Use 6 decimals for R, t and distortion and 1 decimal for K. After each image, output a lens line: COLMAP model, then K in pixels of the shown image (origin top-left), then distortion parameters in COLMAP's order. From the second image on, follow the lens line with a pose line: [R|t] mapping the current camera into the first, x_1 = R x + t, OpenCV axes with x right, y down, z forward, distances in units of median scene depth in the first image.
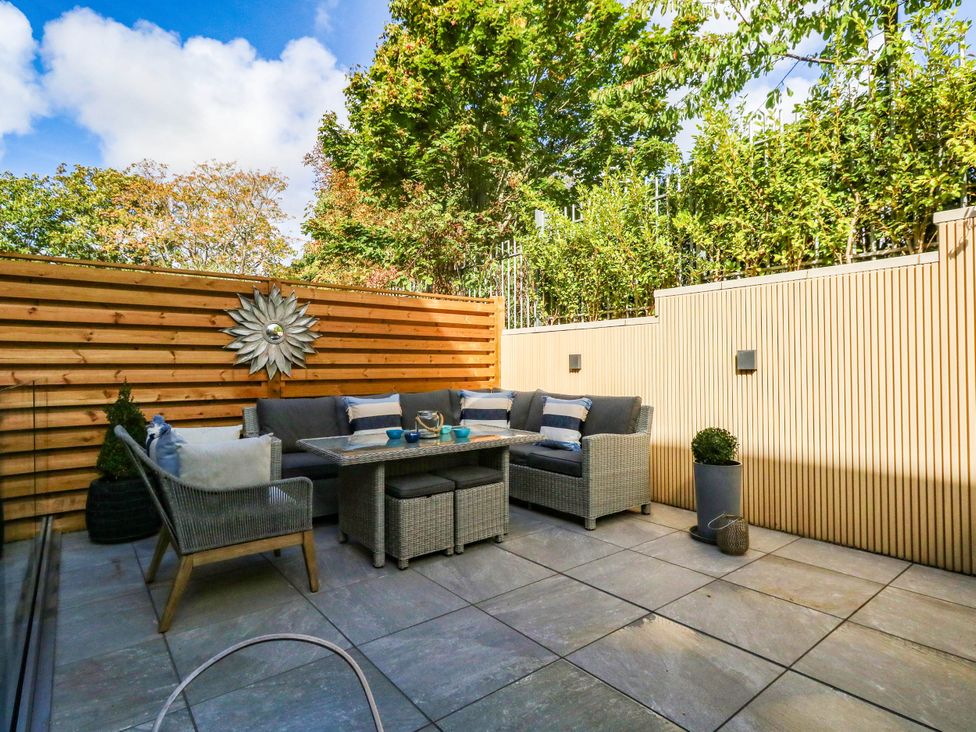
lens RADIAL K [[536.1, 0, 491.3], [0, 536.1, 360.1], [0, 0, 1]] dist [-0.001698, -0.003859]
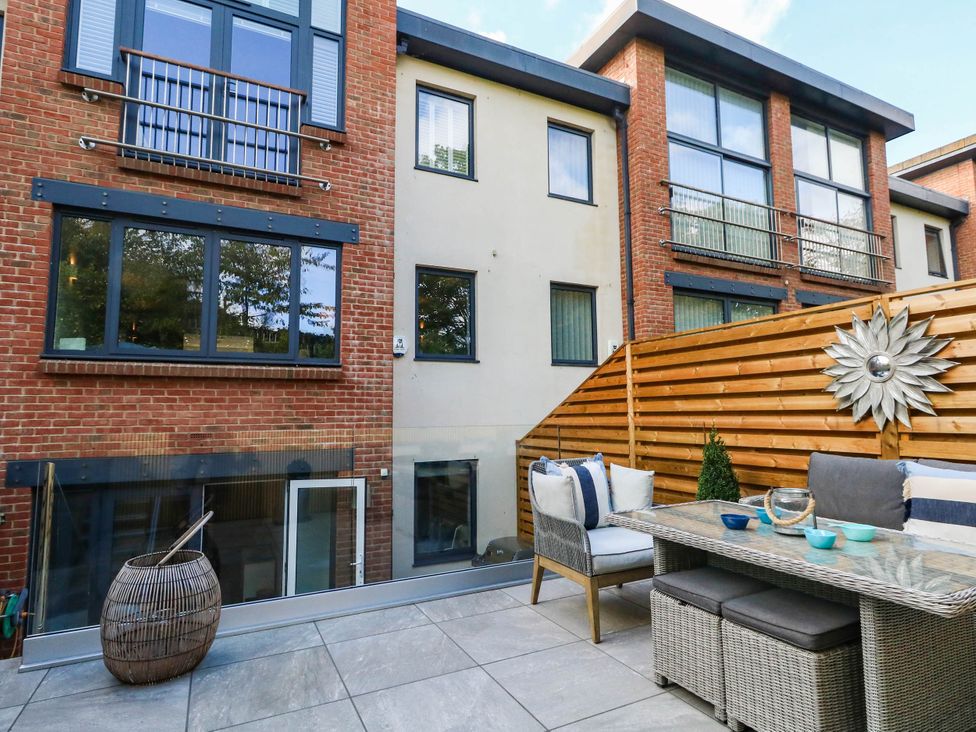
lens RADIAL K [[543.0, 0, 499.7], [0, 543.0, 362.7], [0, 0, 1]] dist [0.000349, 0.001175]
pose [[-0.202246, -0.085401, -0.975604, 0.470698], [0.023661, 0.995474, -0.092045, -0.000490], [0.979049, -0.041699, -0.199310, 0.662951]]
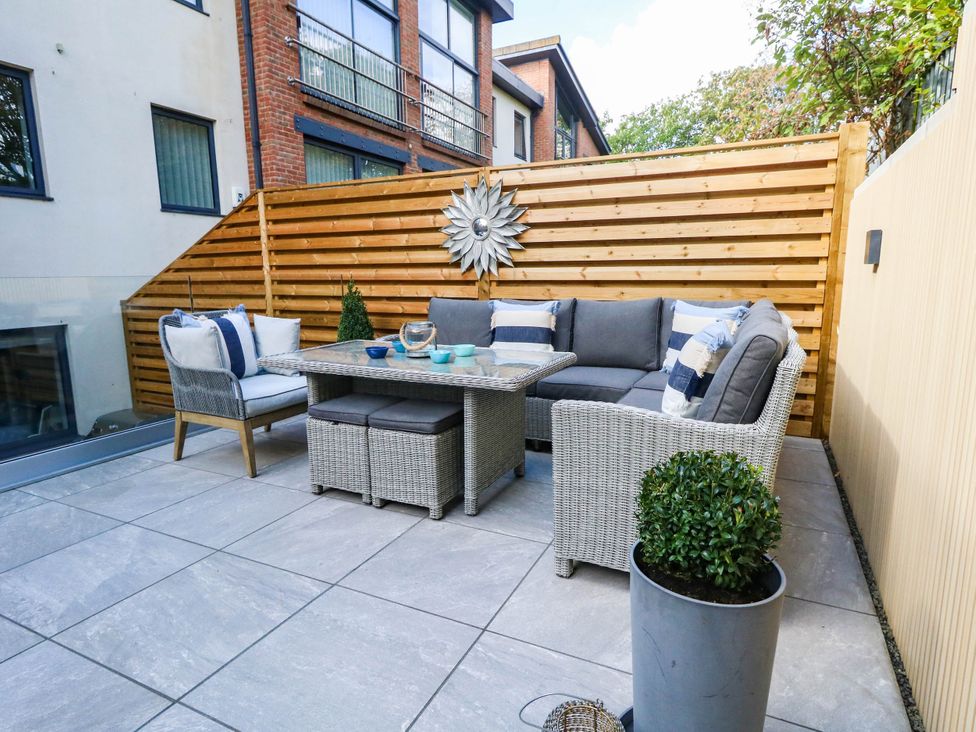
lens RADIAL K [[551.6, 0, 495.0], [0, 551.6, 360.8], [0, 0, 1]] dist [0.003020, -0.000385]
pose [[0.427368, 0.146420, -0.892142, 0.524931], [0.016741, 0.985347, 0.169736, 0.014374], [0.903923, -0.087475, 0.418654, 0.630446]]
